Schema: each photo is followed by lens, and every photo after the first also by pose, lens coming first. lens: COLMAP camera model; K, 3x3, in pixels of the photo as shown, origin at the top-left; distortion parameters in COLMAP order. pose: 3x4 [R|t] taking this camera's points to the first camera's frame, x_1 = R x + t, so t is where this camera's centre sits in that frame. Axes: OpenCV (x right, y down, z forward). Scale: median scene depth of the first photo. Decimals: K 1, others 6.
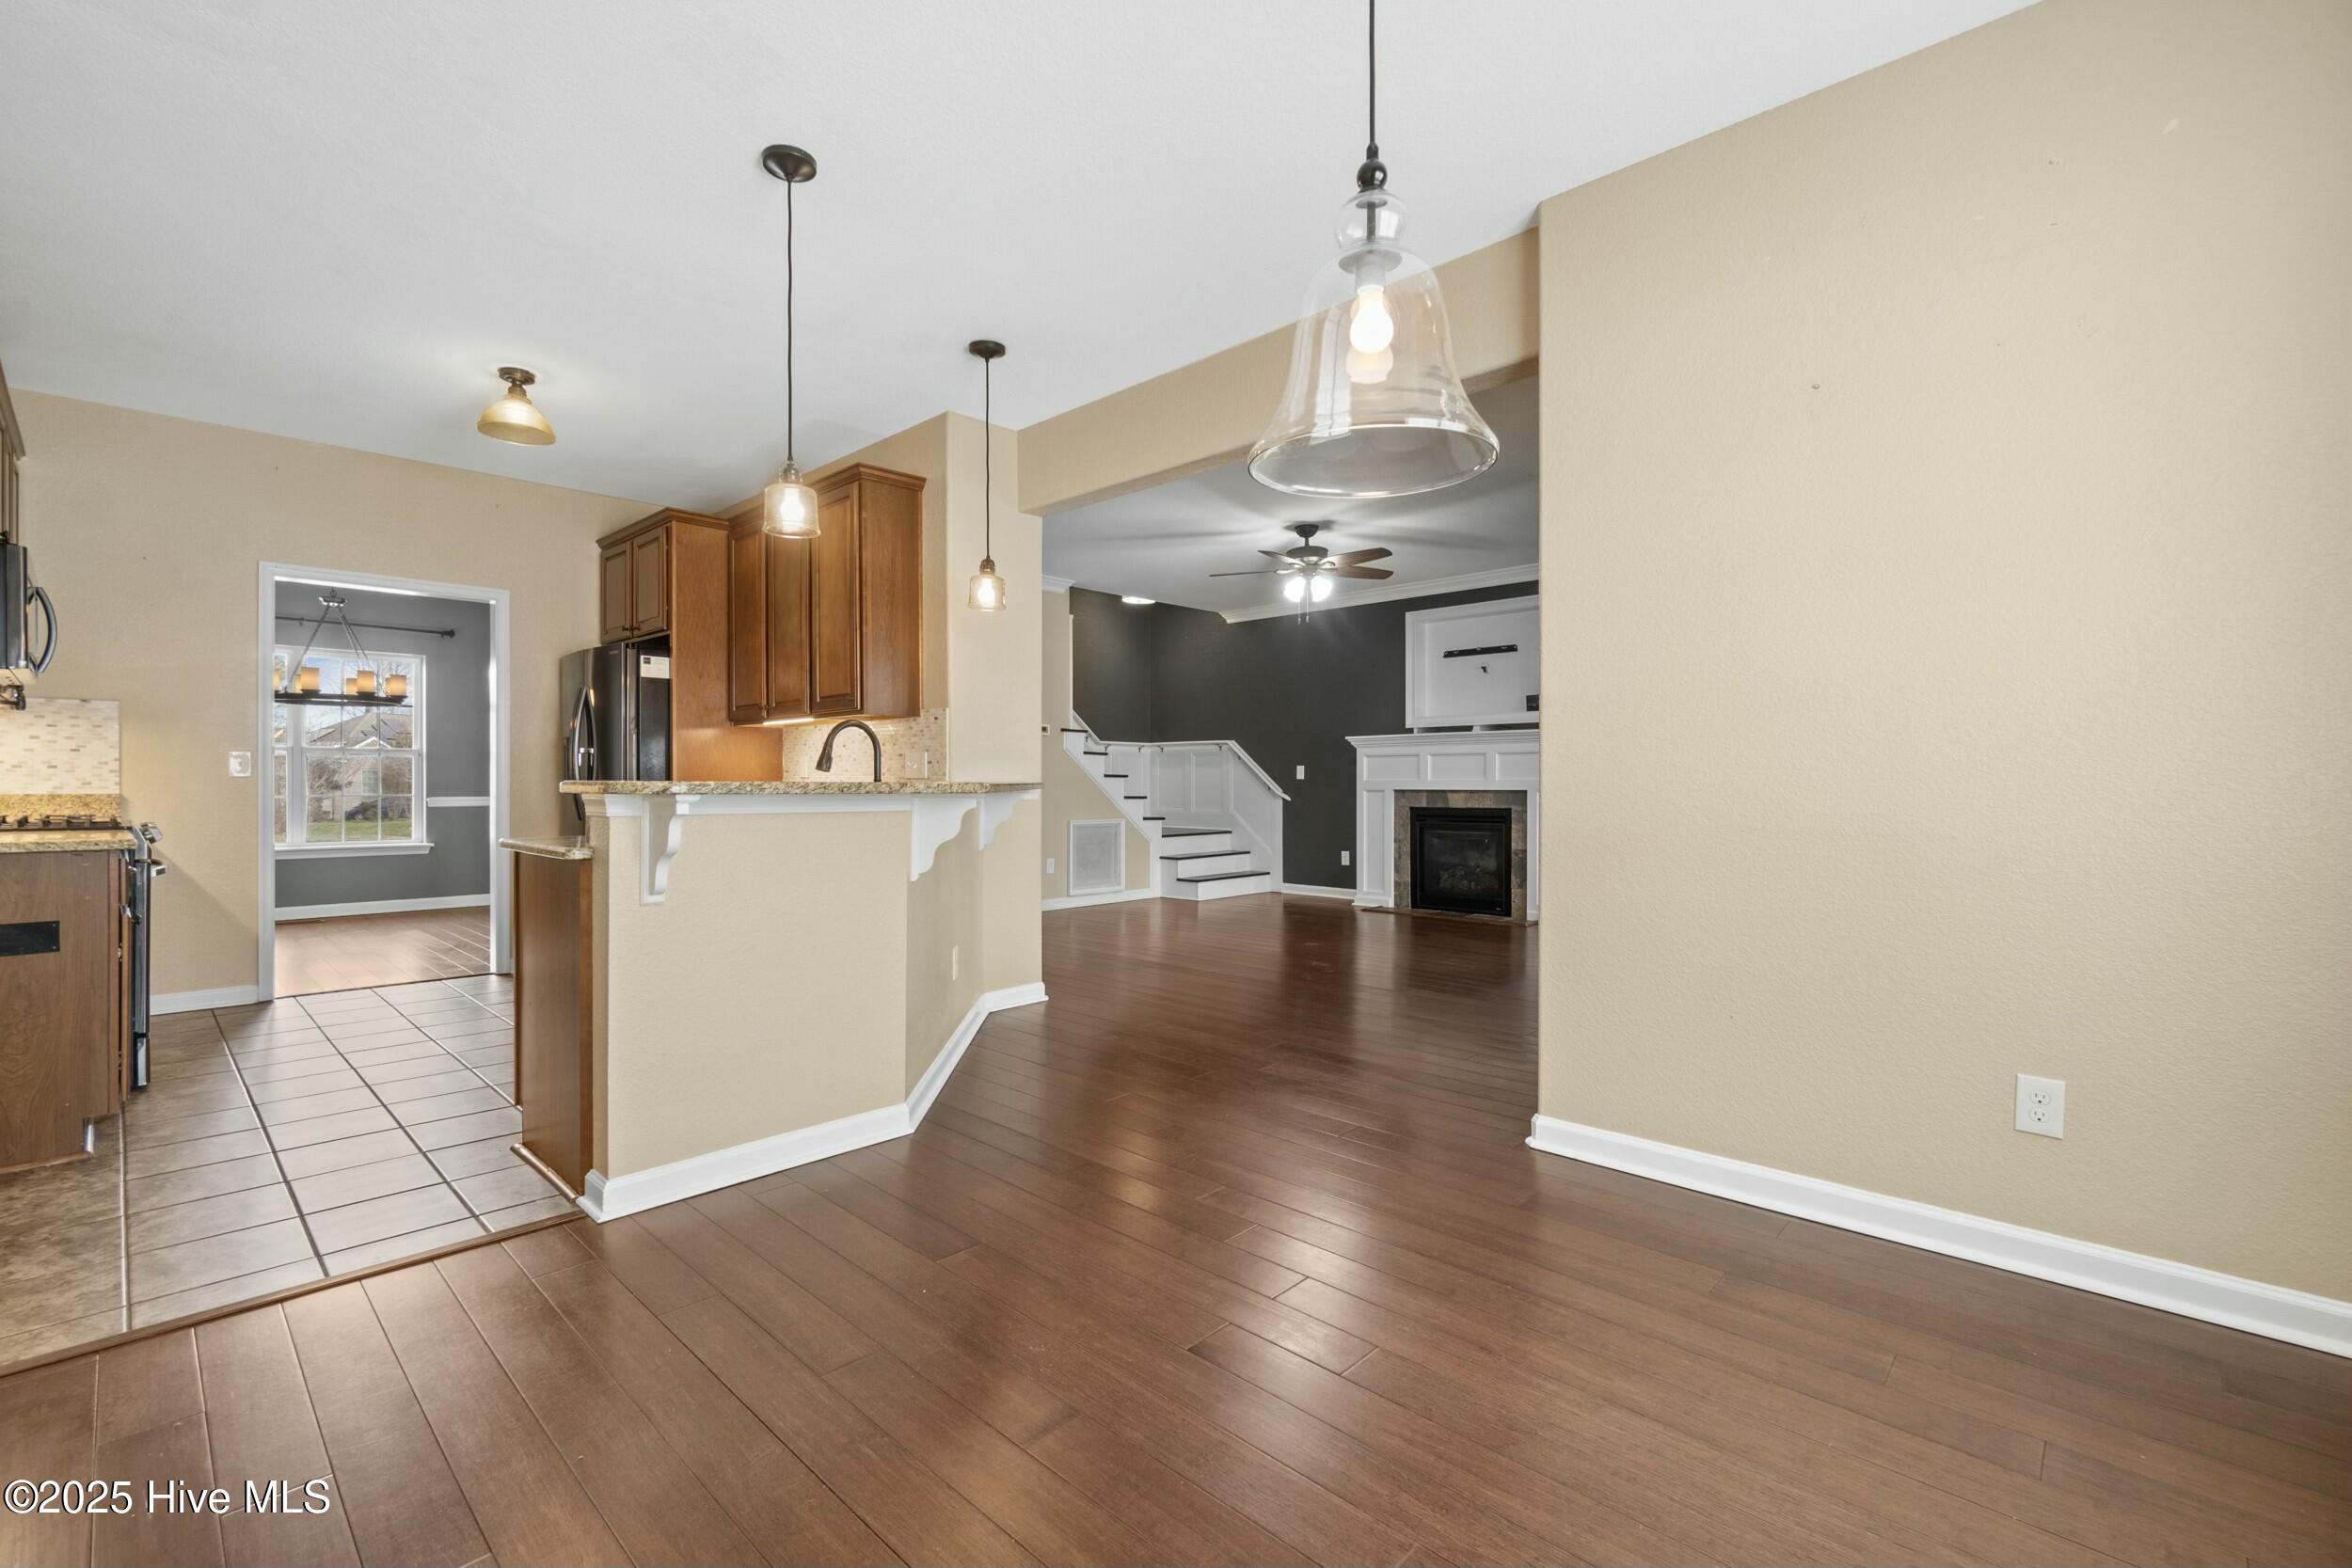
lens RADIAL K [[1016.1, 0, 1159.2], [0, 1016.1, 783.0], [0, 0, 1]] dist [0.003303, 0.001443]
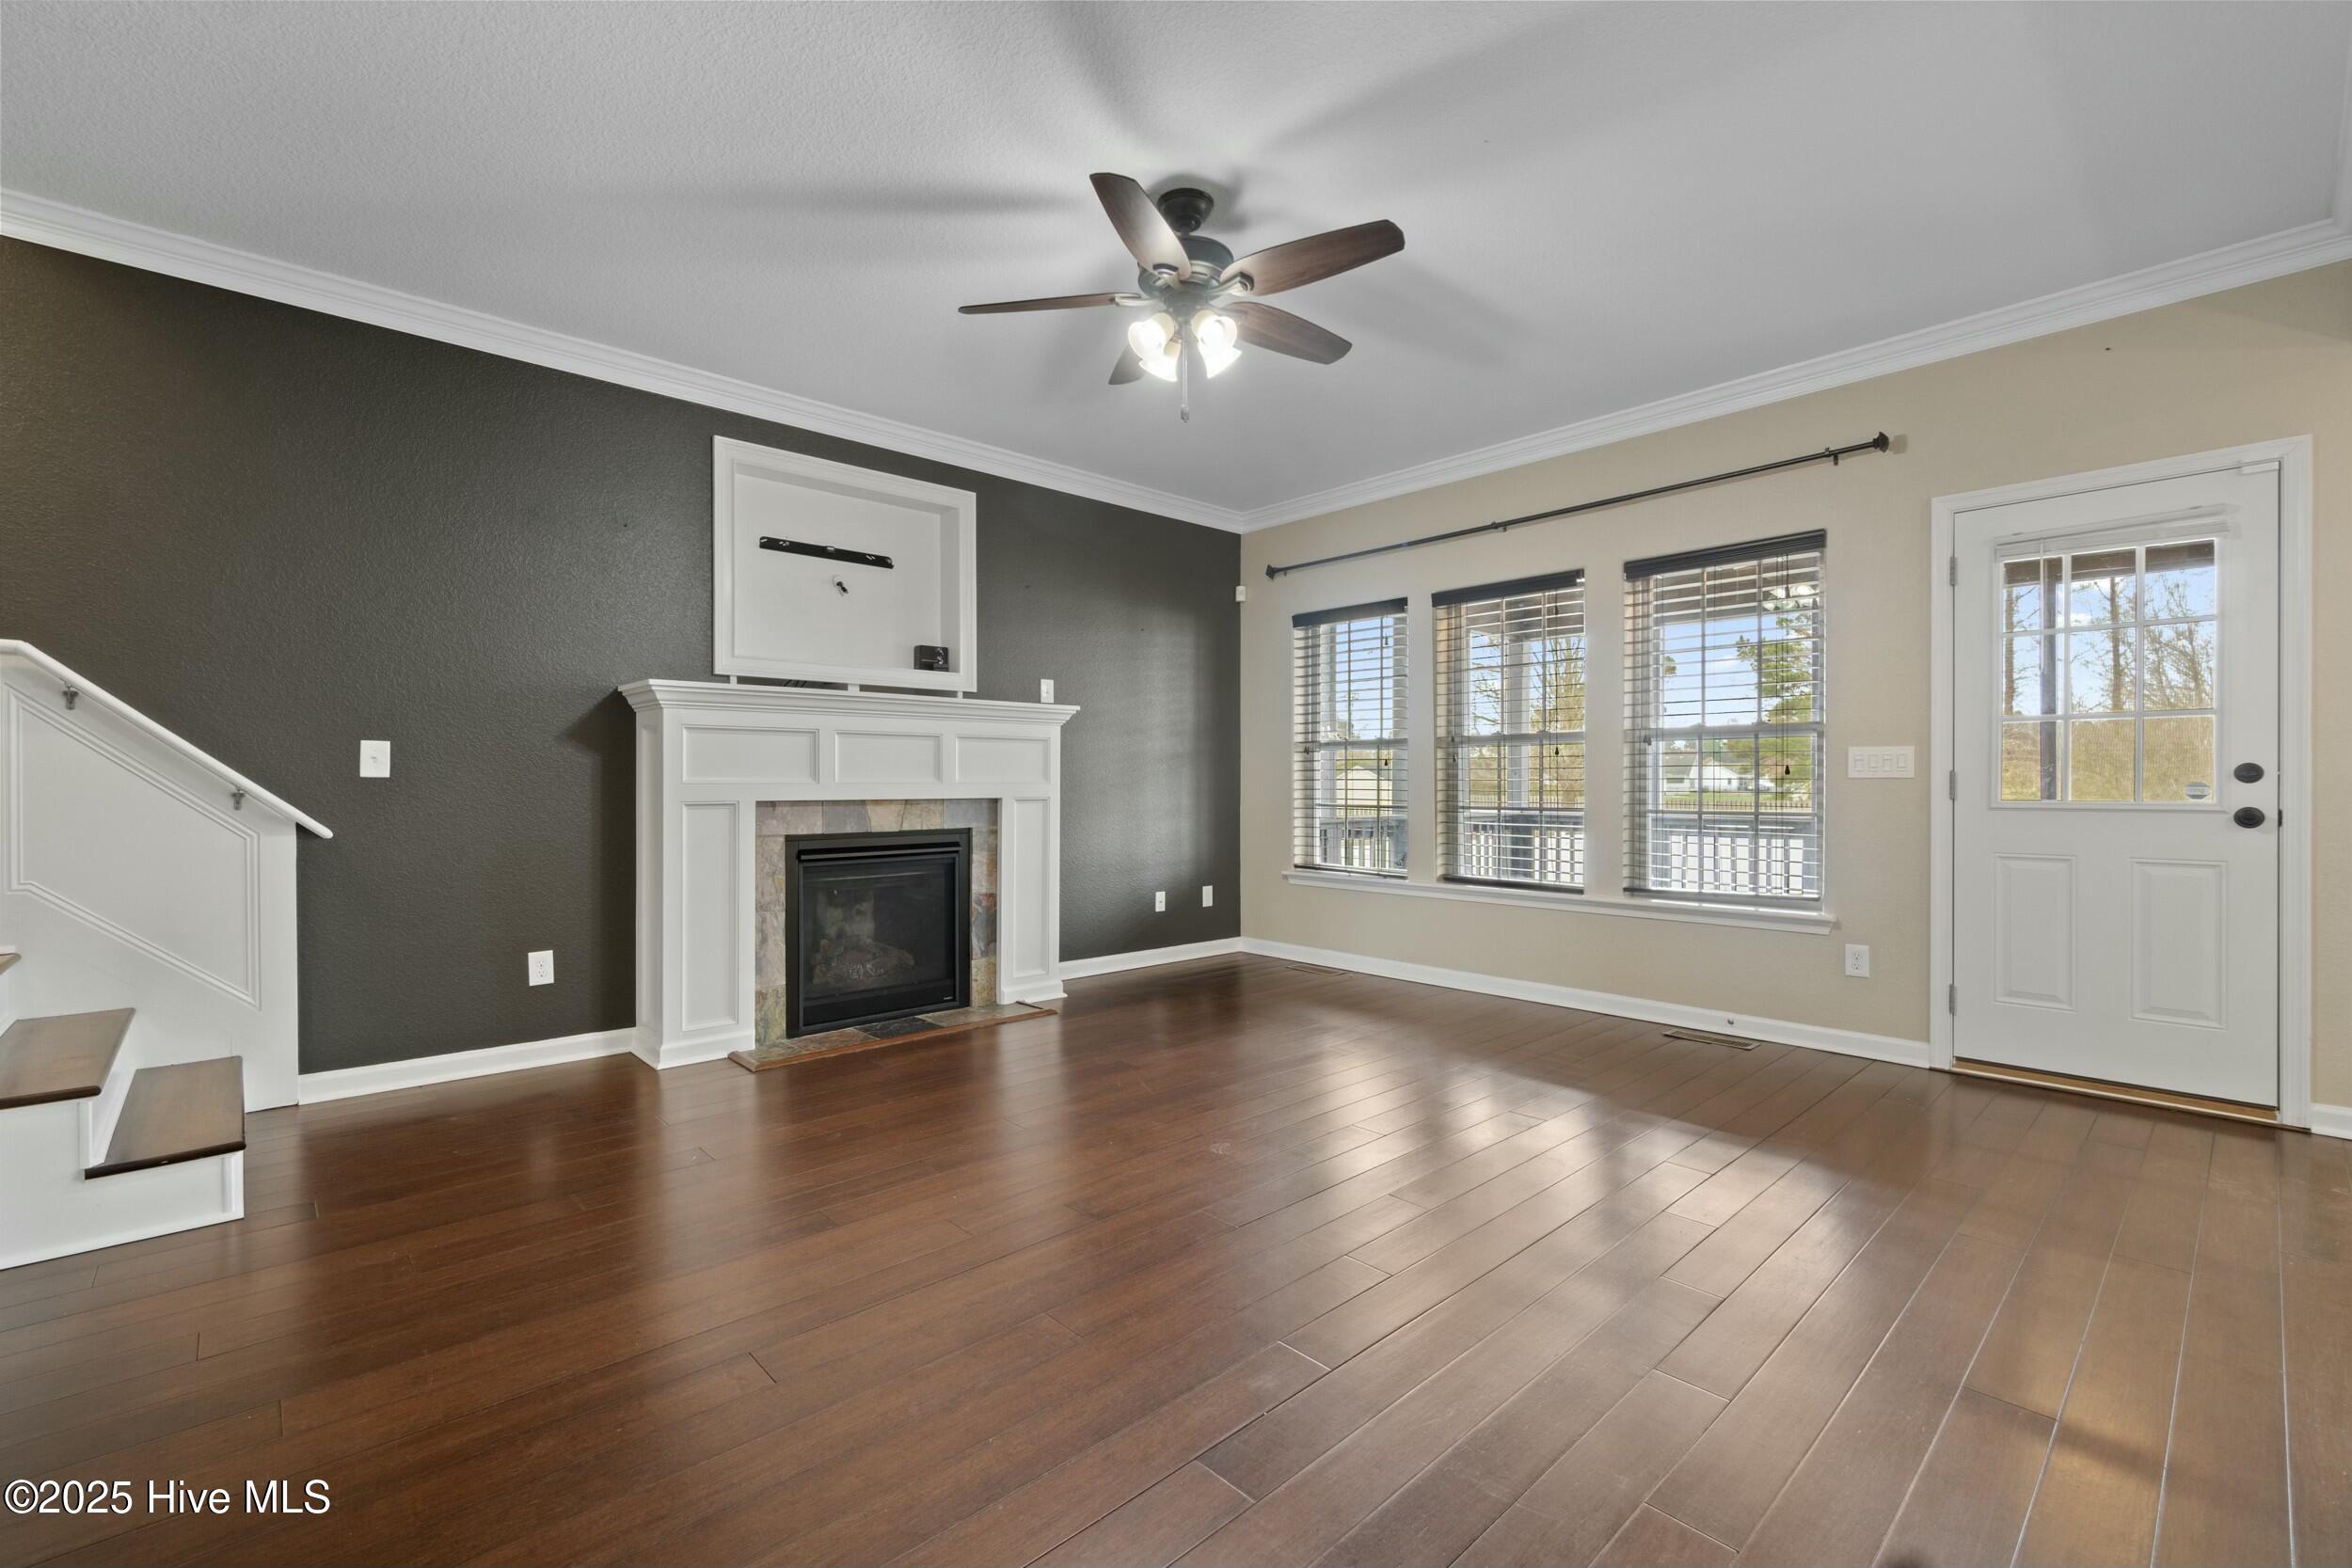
lens RADIAL K [[1016.1, 0, 1155.1], [0, 1016.1, 783.1], [0, 0, 1]] dist [0.003303, 0.001443]
pose [[0.063750, -0.000042, 0.997966, -0.227328], [0.000367, 1.000000, 0.000019, -0.001708], [-0.997966, 0.000365, 0.063750, 0.760728]]
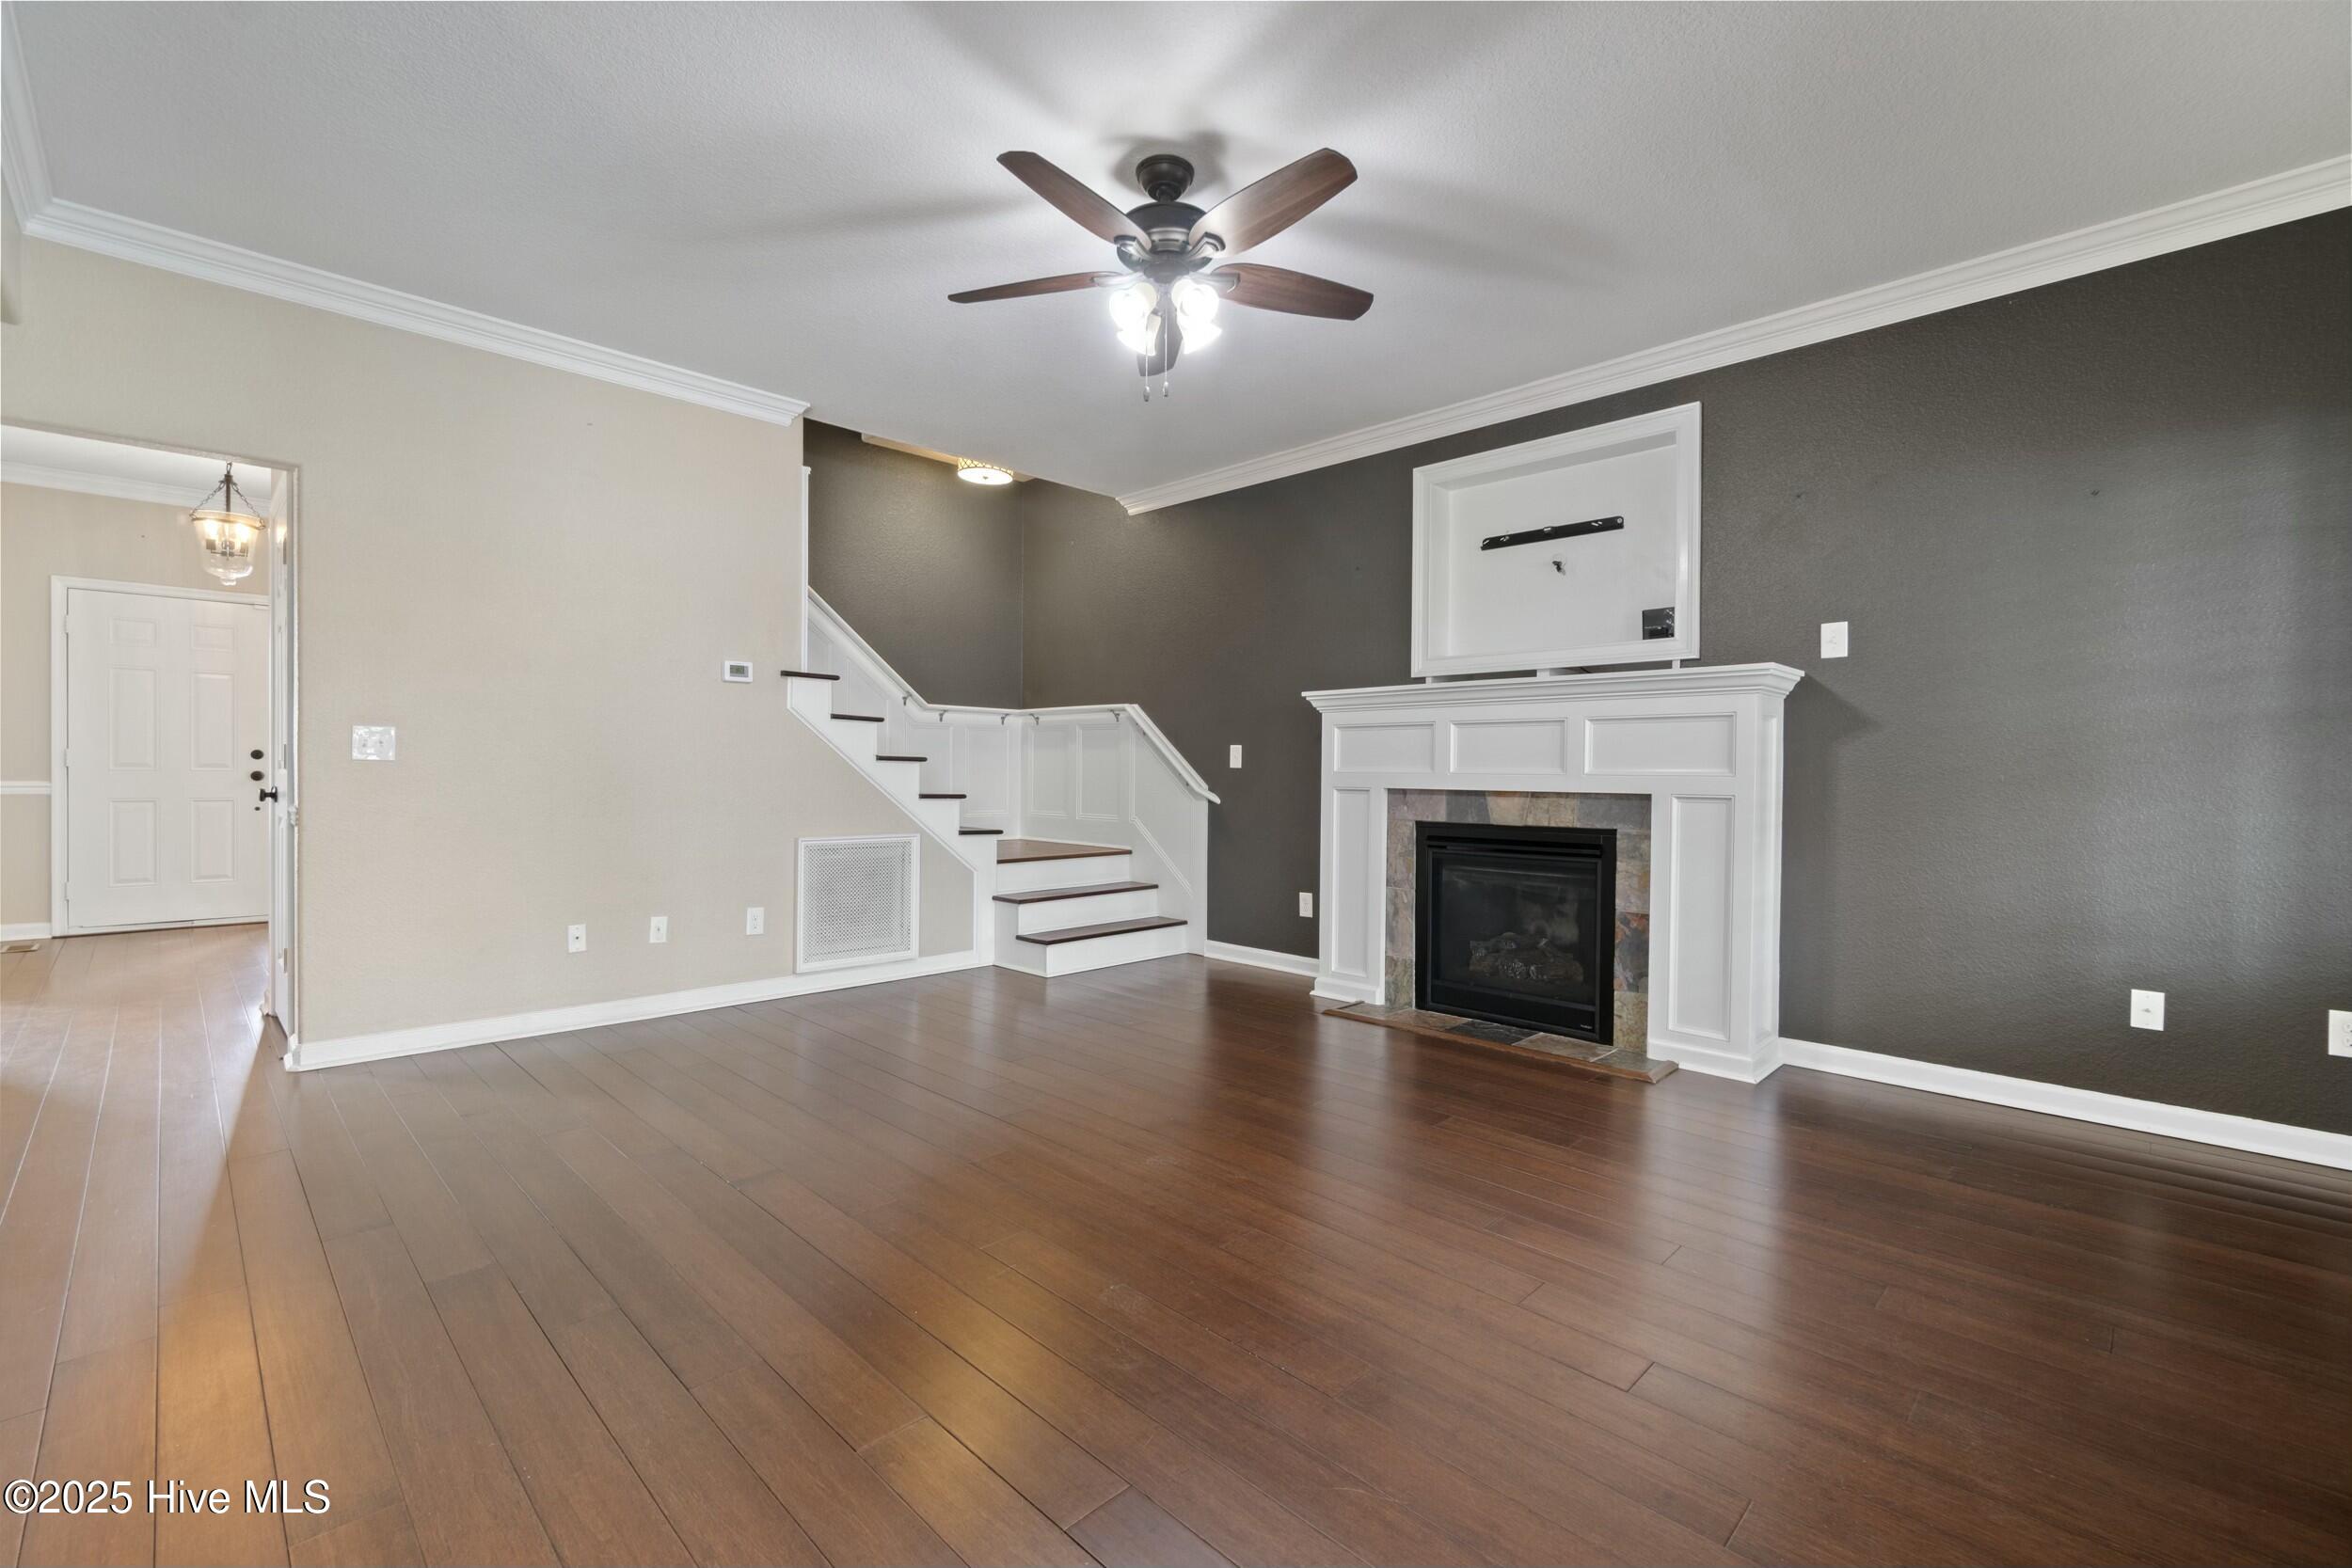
lens RADIAL K [[1016.1, 0, 1161.0], [0, 1016.1, 778.3], [0, 0, 1]] dist [0.003303, 0.001443]
pose [[0.999641, 0.010300, -0.024719, 0.120548], [-0.010163, 0.999932, 0.005682, -0.000544], [0.024776, -0.005428, 0.999678, 0.442650]]
